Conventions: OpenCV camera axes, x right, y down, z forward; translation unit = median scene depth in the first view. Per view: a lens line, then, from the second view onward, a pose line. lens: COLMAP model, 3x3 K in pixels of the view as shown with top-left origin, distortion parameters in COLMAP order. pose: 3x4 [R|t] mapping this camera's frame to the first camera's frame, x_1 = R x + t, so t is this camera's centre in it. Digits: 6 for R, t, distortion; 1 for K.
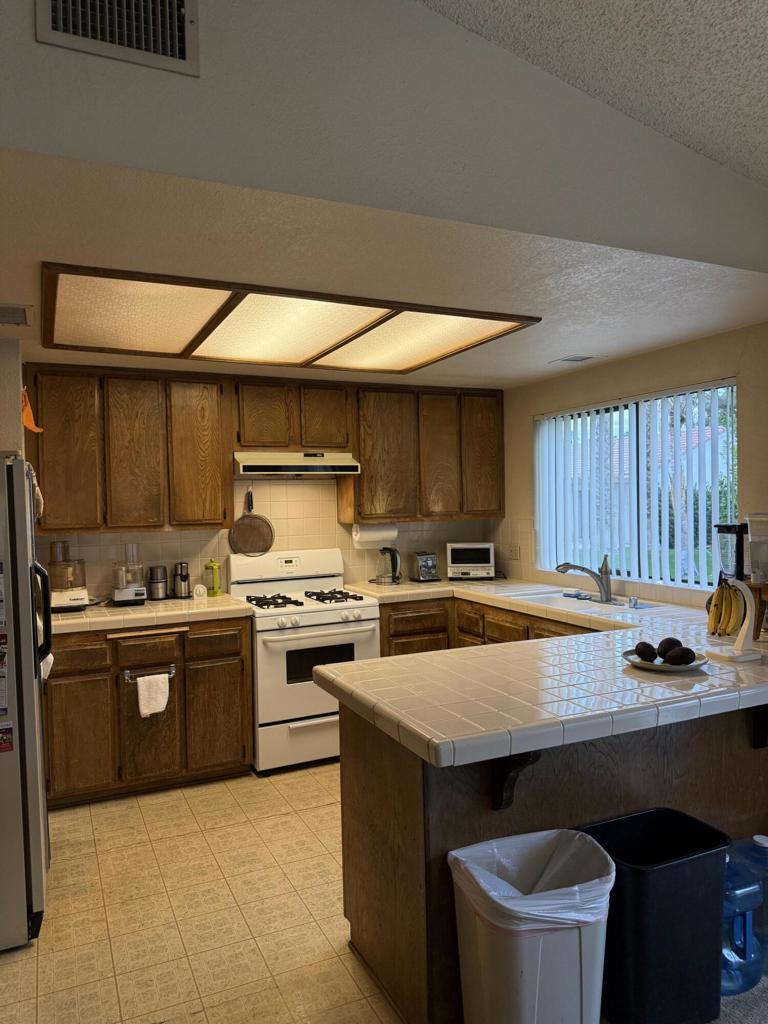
lens RADIAL K [[712.5, 0, 384.4], [0, 712.5, 517.4], [0, 0, 1]] dist [0.004498, -0.000733]
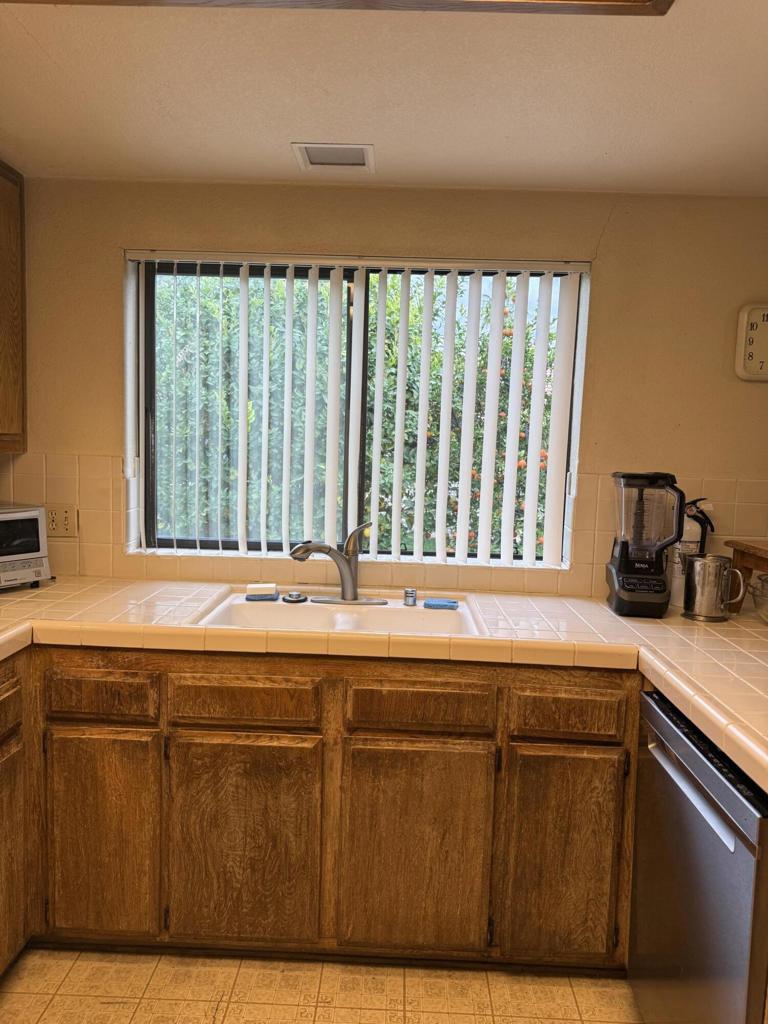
lens RADIAL K [[712.5, 0, 387.5], [0, 712.5, 504.1], [0, 0, 1]] dist [0.004498, -0.000733]
pose [[0.424434, -0.053266, 0.903891, -0.206634], [-0.022379, 0.997346, 0.069282, -0.003622], [-0.905182, -0.049633, 0.422116, 0.716378]]
